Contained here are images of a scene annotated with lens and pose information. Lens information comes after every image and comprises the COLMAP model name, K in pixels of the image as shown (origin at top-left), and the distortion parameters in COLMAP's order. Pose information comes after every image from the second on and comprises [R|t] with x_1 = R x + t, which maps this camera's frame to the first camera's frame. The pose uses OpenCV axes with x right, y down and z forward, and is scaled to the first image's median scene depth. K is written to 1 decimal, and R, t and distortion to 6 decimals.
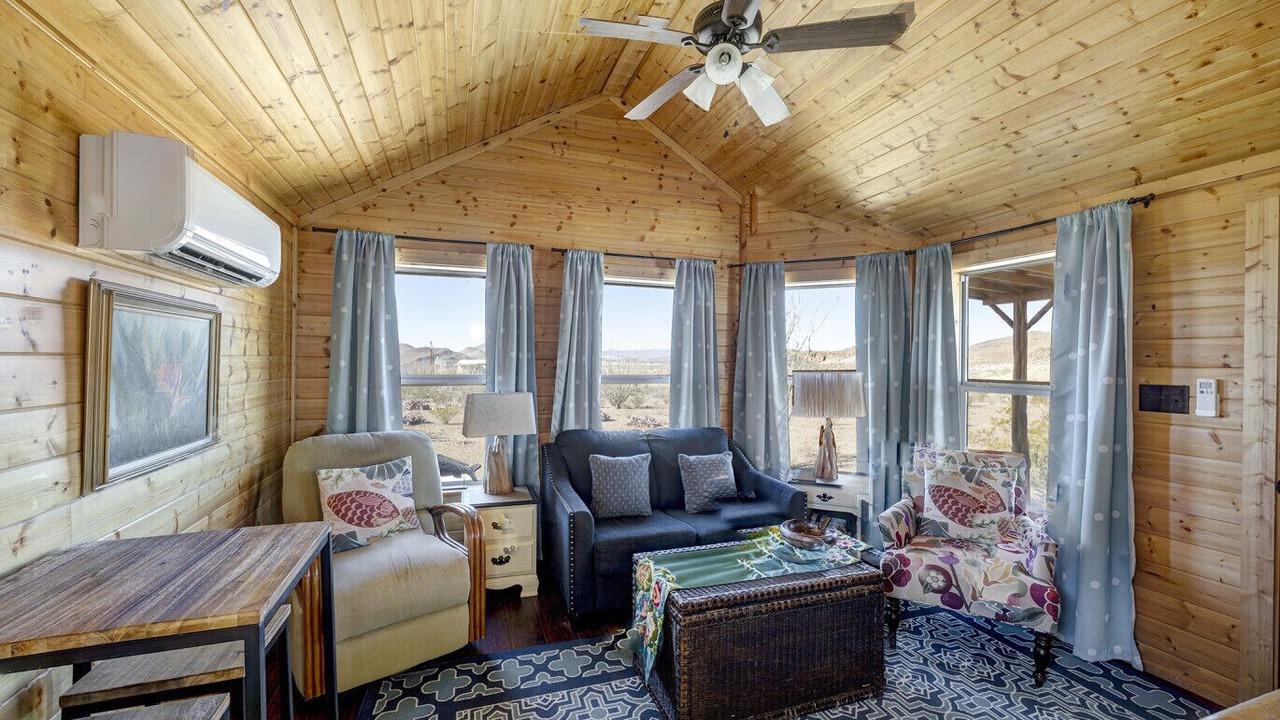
lens RADIAL K [[515.0, 0, 638.2], [0, 515.0, 360.8], [0, 0, 1]] dist [-0.000790, 0.000535]
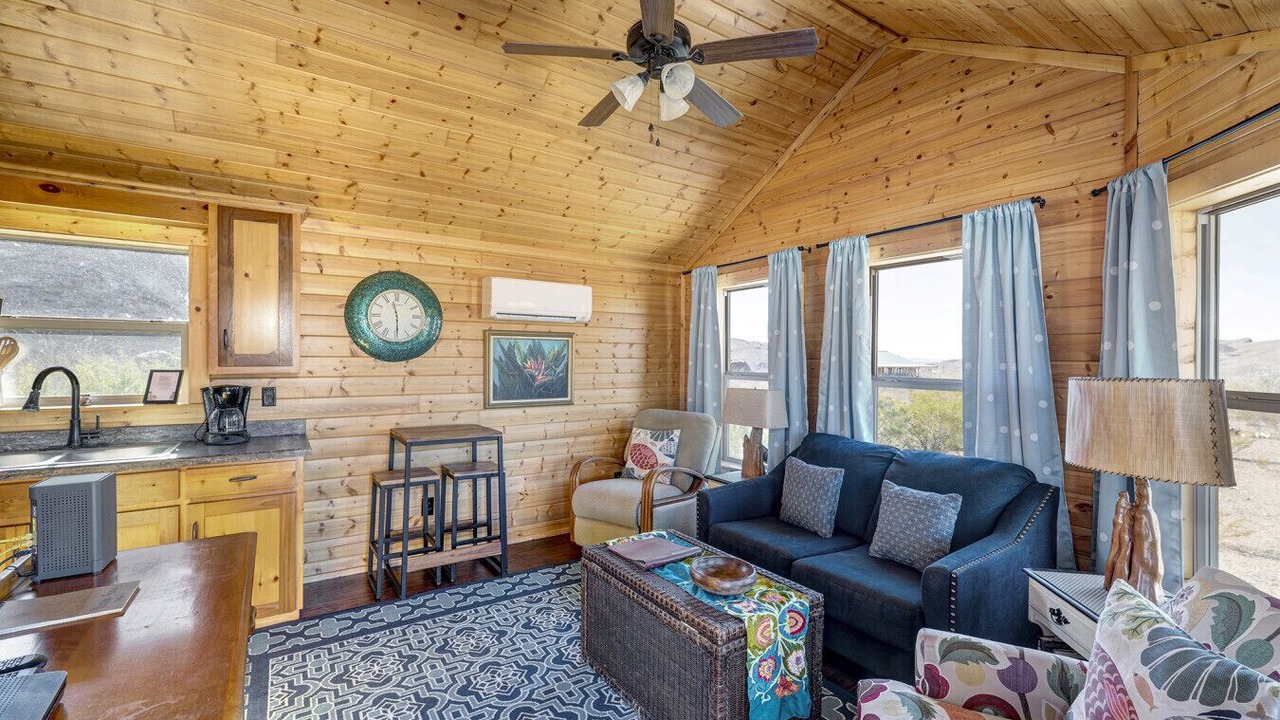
lens RADIAL K [[515.0, 0, 631.9], [0, 515.0, 364.5], [0, 0, 1]] dist [-0.000790, 0.000535]
pose [[0.264048, 0.000573, -0.964509, 0.753432], [-0.003847, 0.999992, -0.000459, 0.011017], [0.964502, 0.003831, 0.264048, 0.448255]]
